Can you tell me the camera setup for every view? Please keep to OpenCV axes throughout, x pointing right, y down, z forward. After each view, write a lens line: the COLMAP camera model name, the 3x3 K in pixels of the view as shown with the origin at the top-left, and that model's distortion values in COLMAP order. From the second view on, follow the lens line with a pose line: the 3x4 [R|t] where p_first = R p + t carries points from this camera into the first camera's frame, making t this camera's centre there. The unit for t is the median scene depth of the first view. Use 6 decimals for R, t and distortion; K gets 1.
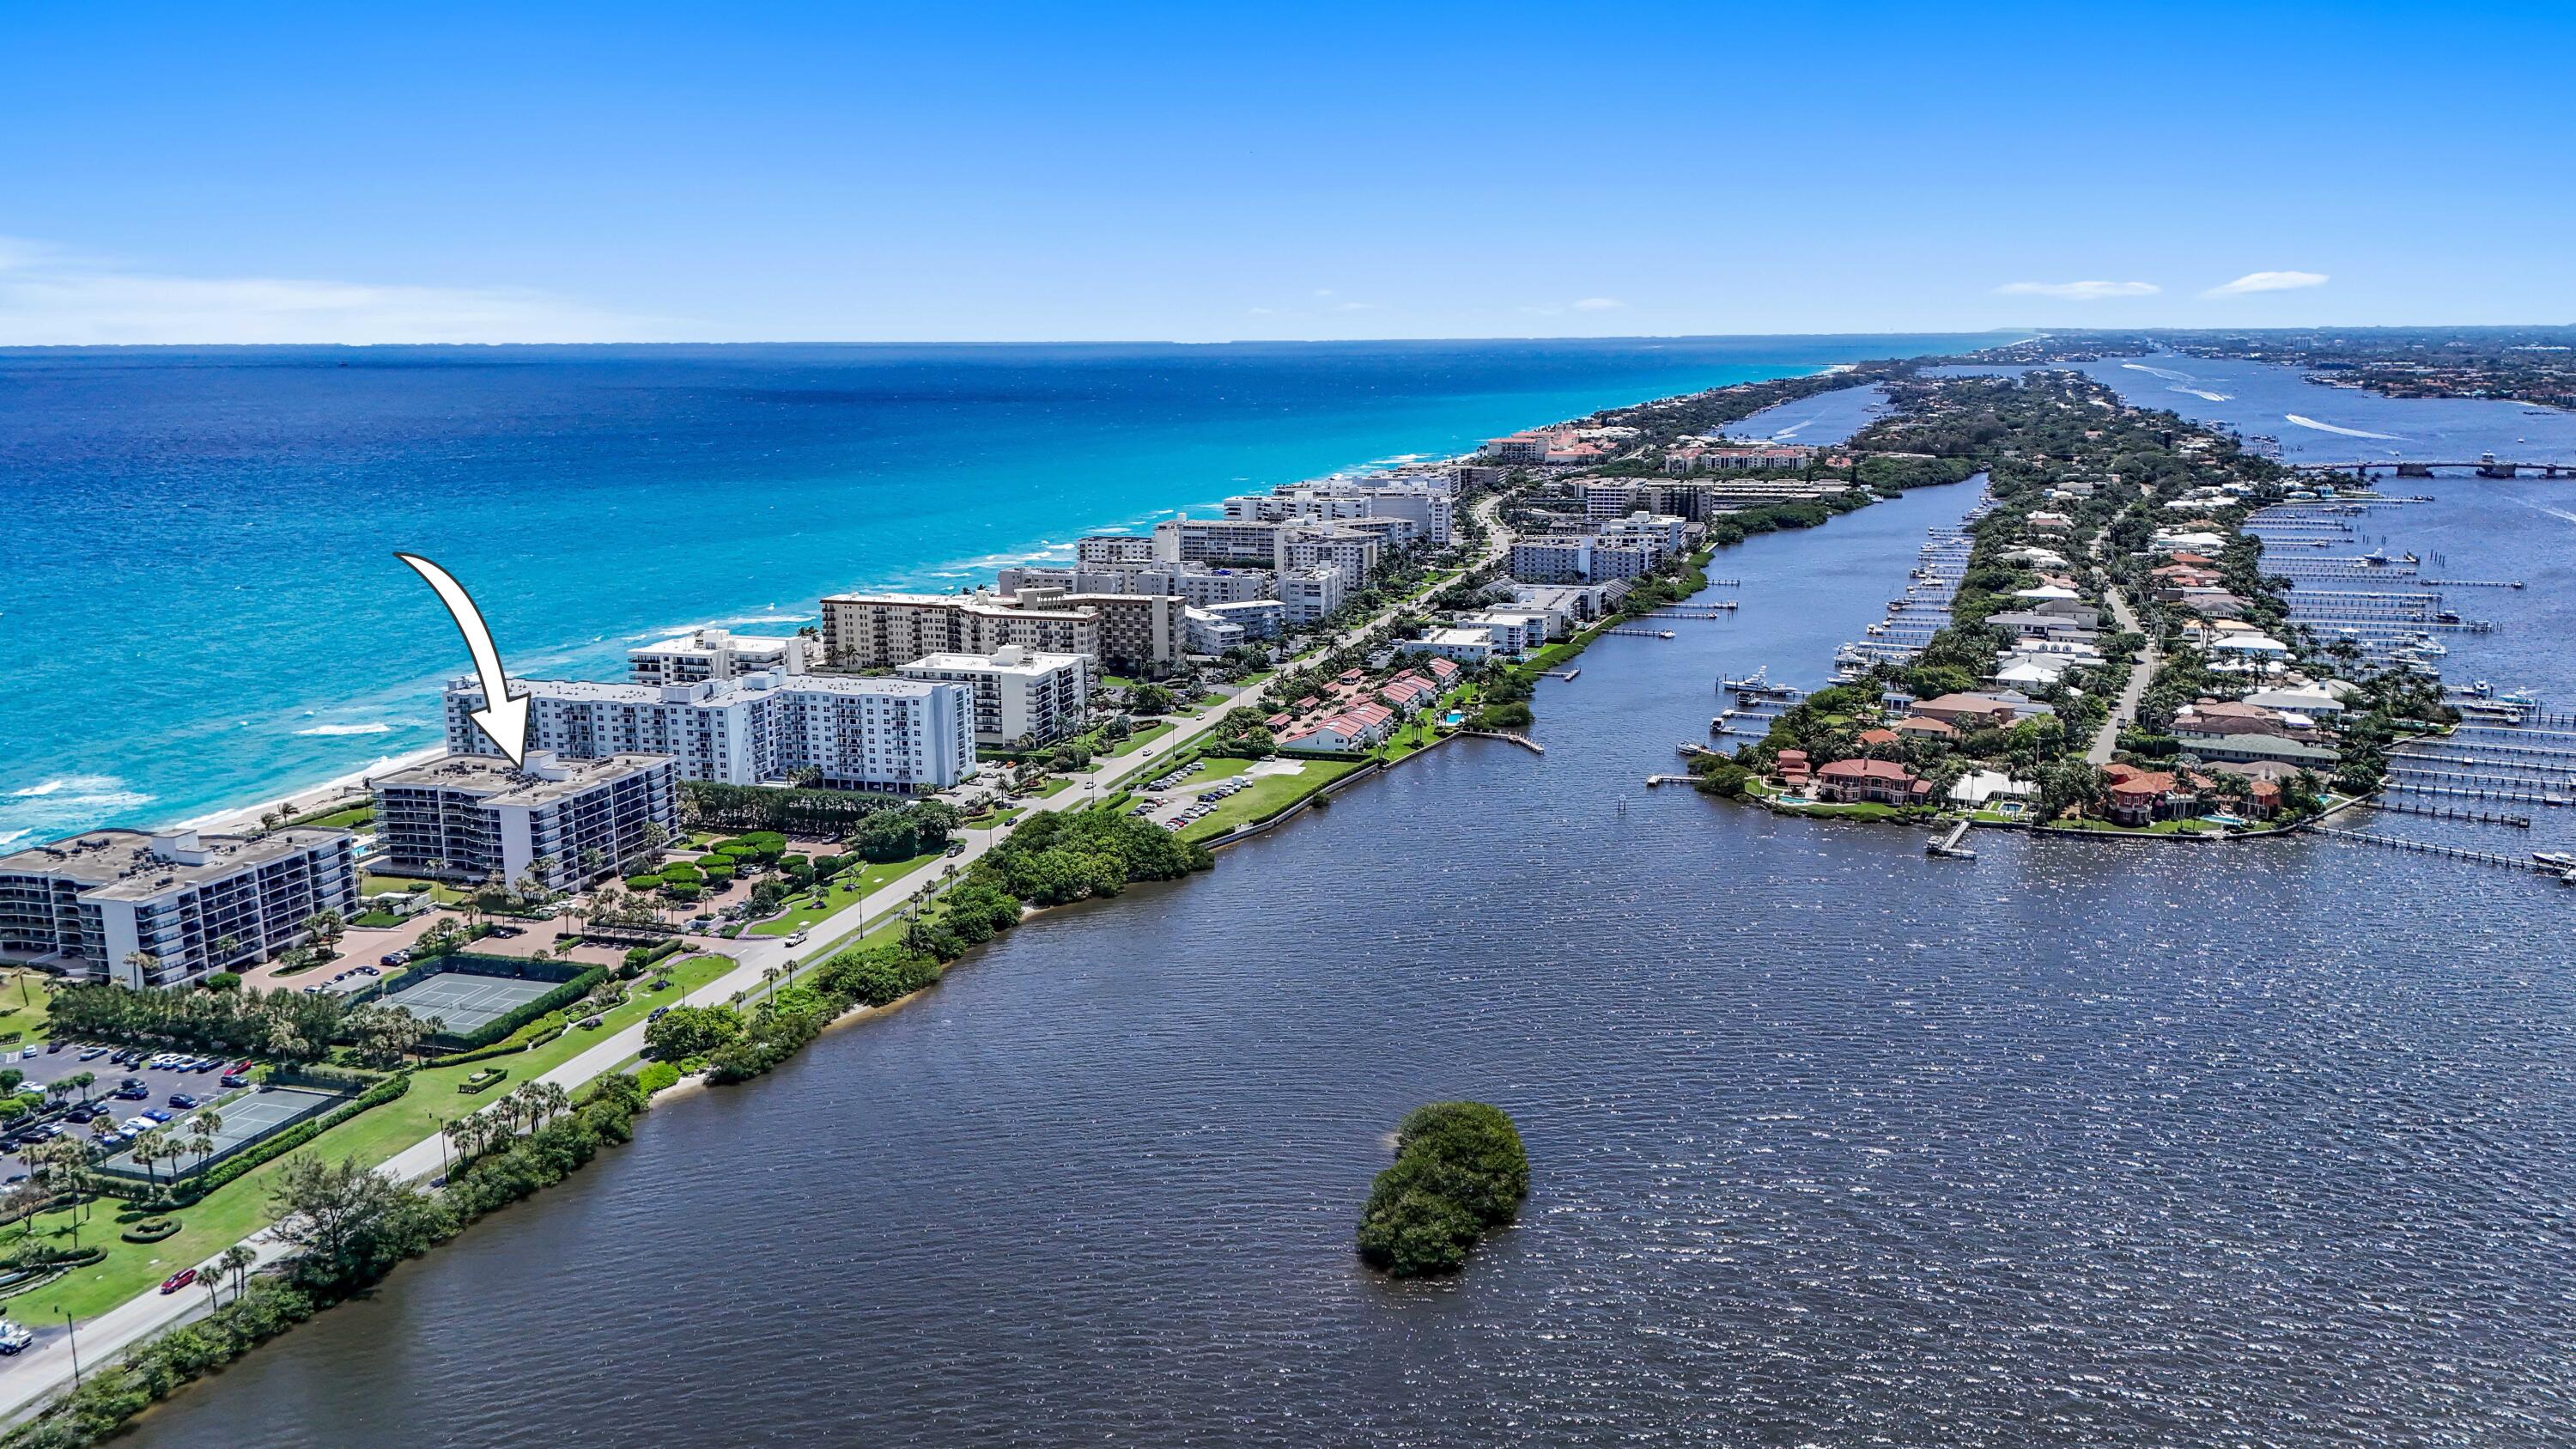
lens RADIAL K [[1839.3, 0, 1288.0], [0, 1839.3, 724.5], [0, 0, 1]] dist [-0.000680, -0.000709]
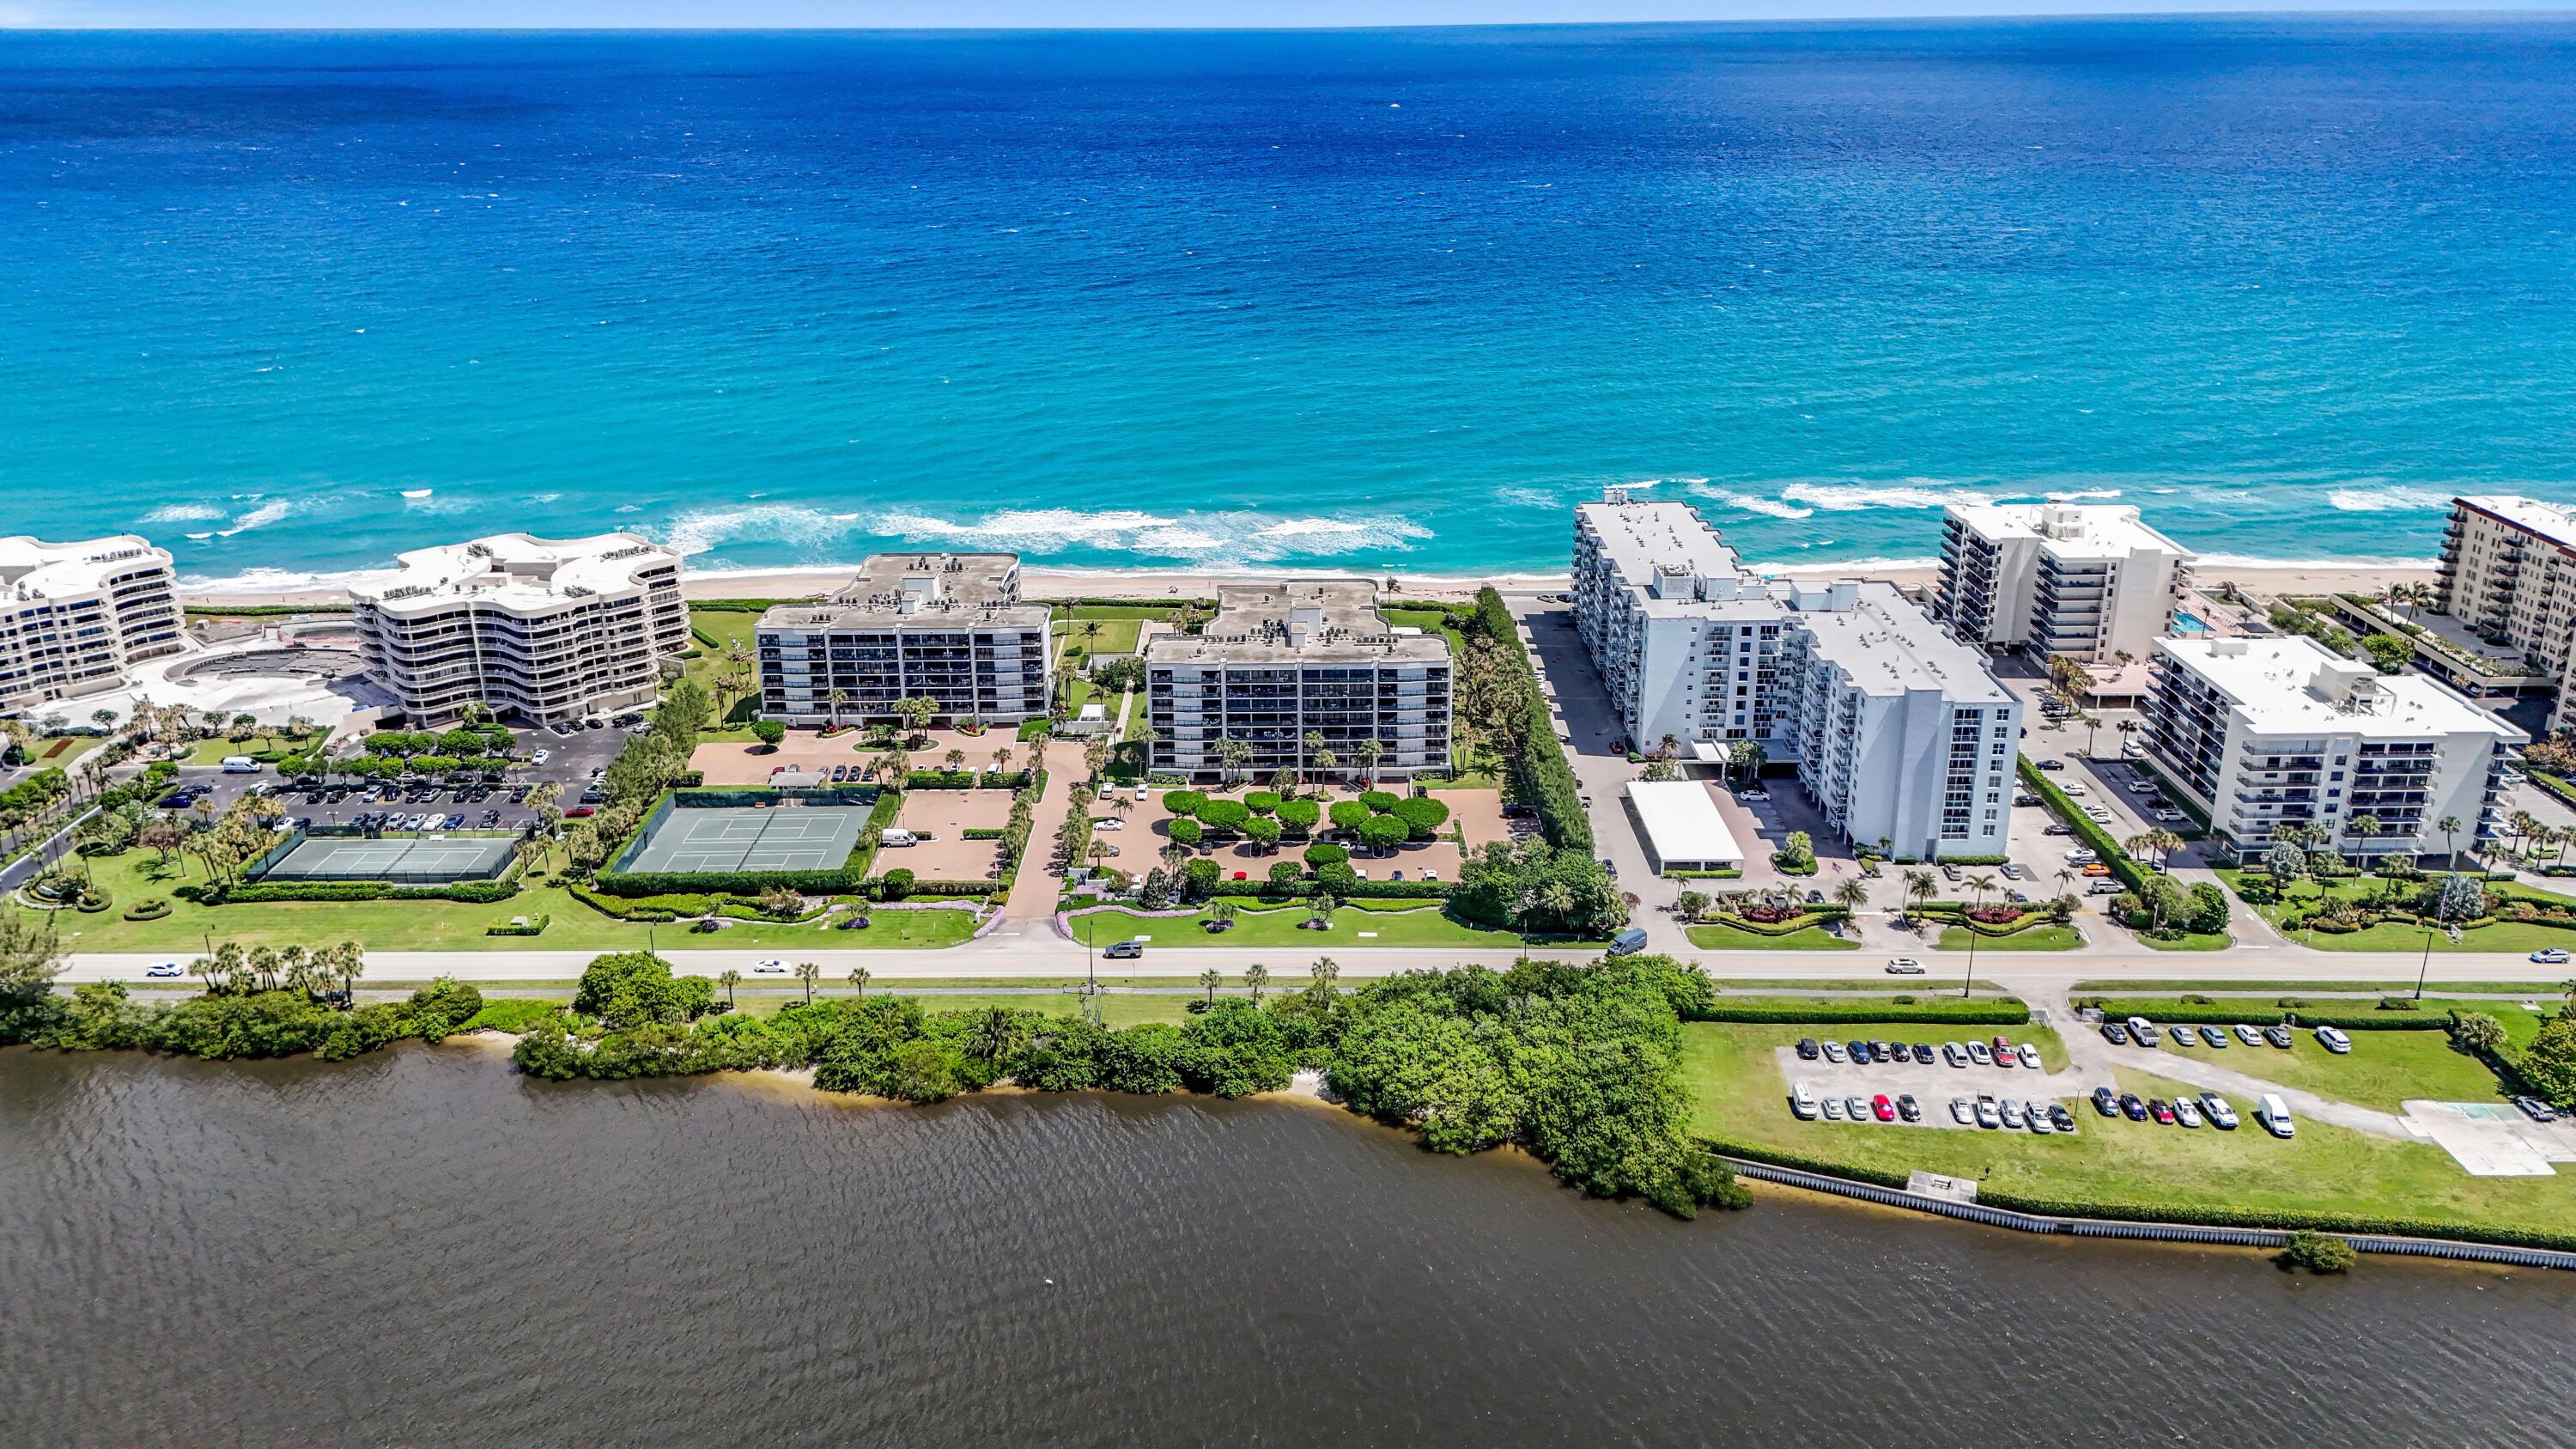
lens RADIAL K [[1839.3, 0, 1288.0], [0, 1839.3, 724.5], [0, 0, 1]] dist [-0.000680, -0.000709]
pose [[0.316734, 0.348355, -0.882229, 0.407795], [-0.194607, 0.934196, 0.299008, -0.222591], [0.928336, 0.076982, 0.363684, 0.900563]]
